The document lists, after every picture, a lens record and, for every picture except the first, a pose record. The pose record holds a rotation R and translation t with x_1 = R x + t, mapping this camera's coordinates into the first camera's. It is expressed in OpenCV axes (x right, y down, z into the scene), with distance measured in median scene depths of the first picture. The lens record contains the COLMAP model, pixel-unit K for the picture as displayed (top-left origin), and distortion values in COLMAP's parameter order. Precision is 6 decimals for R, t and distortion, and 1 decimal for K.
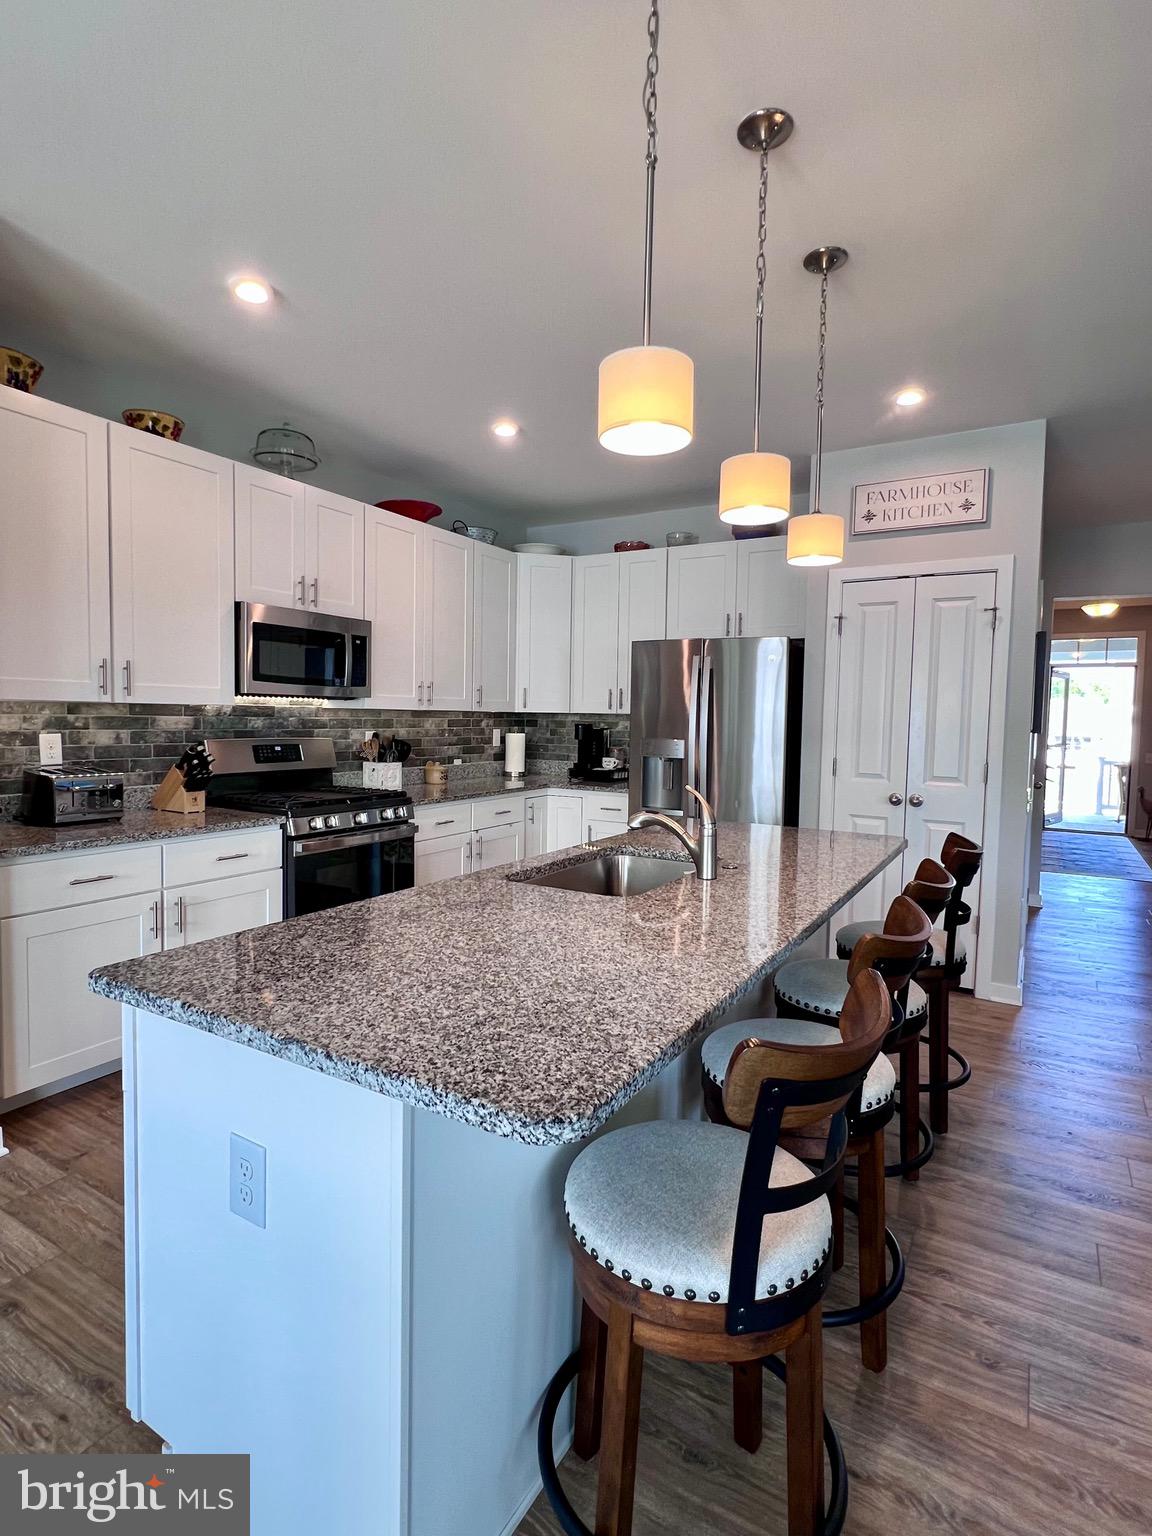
lens RADIAL K [[770.2, 0, 578.9], [0, 770.2, 764.3], [0, 0, 1]] dist [-0.002290, -0.000704]
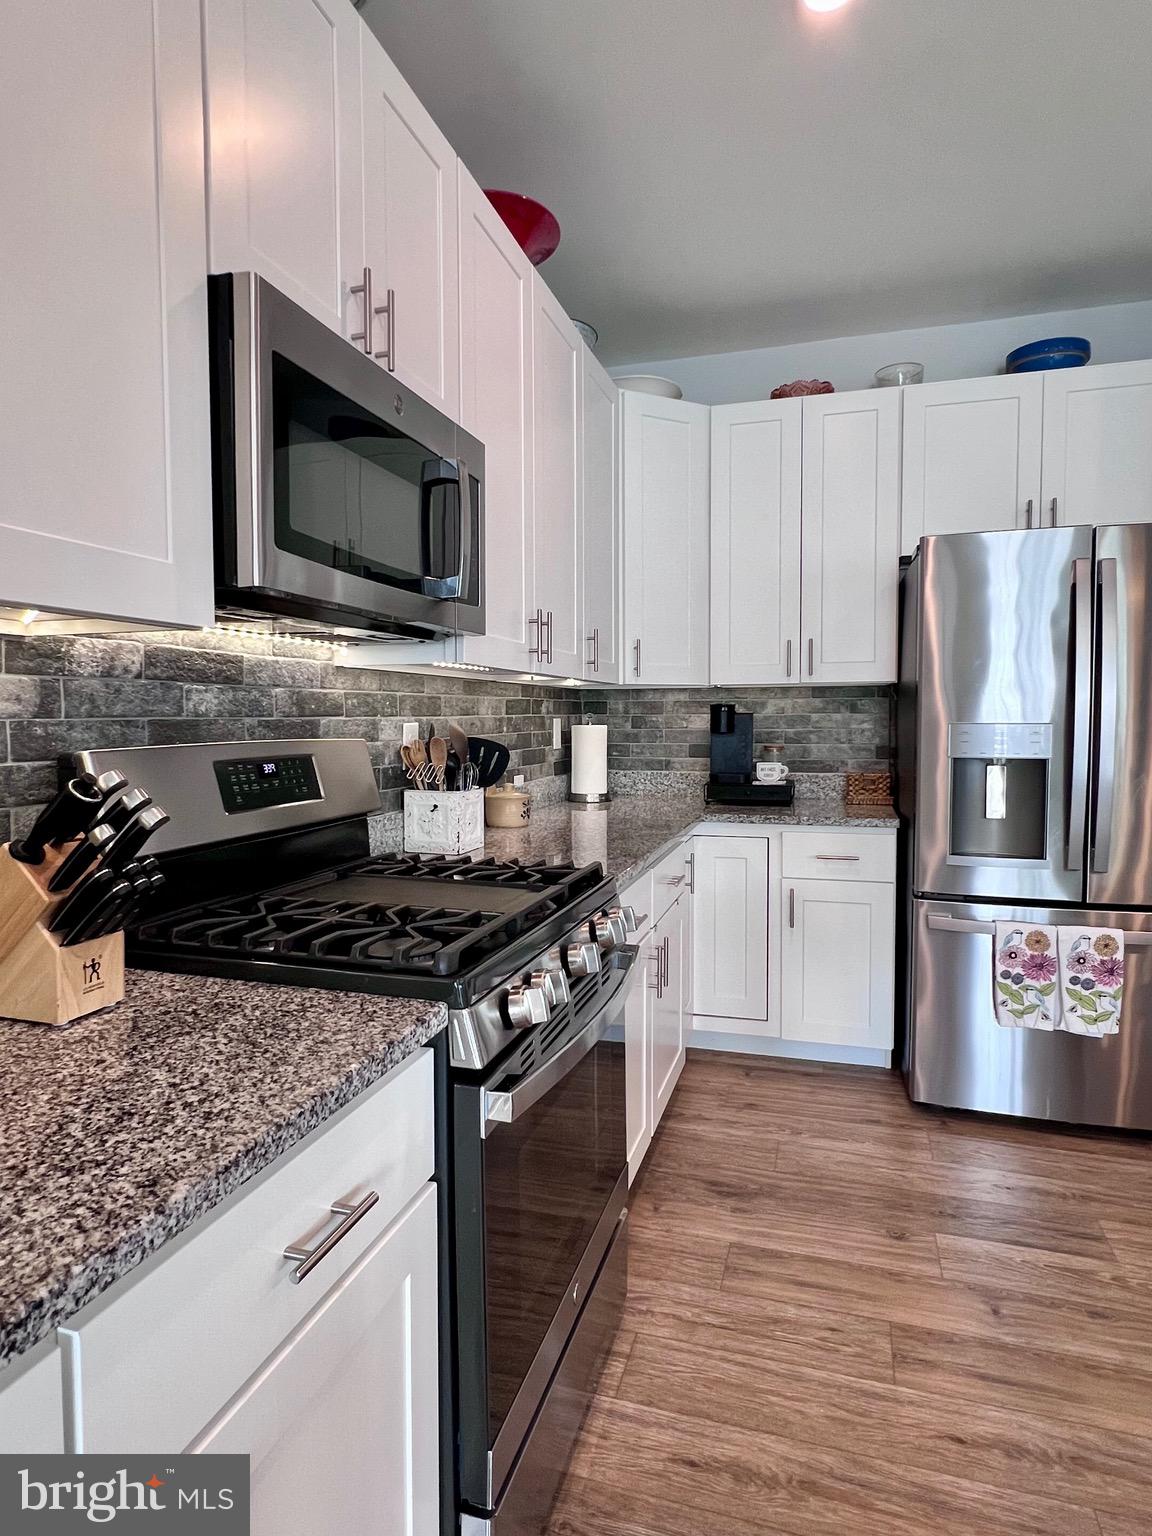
lens RADIAL K [[858.1, 0, 575.2], [0, 858.1, 765.5], [0, 0, 1]] dist [-0.003083, 0.000131]
pose [[0.974043, -0.034590, 0.223703, -0.298575], [0.034946, 0.999386, 0.002370, -0.015727], [-0.223647, 0.005509, 0.974655, 0.499126]]
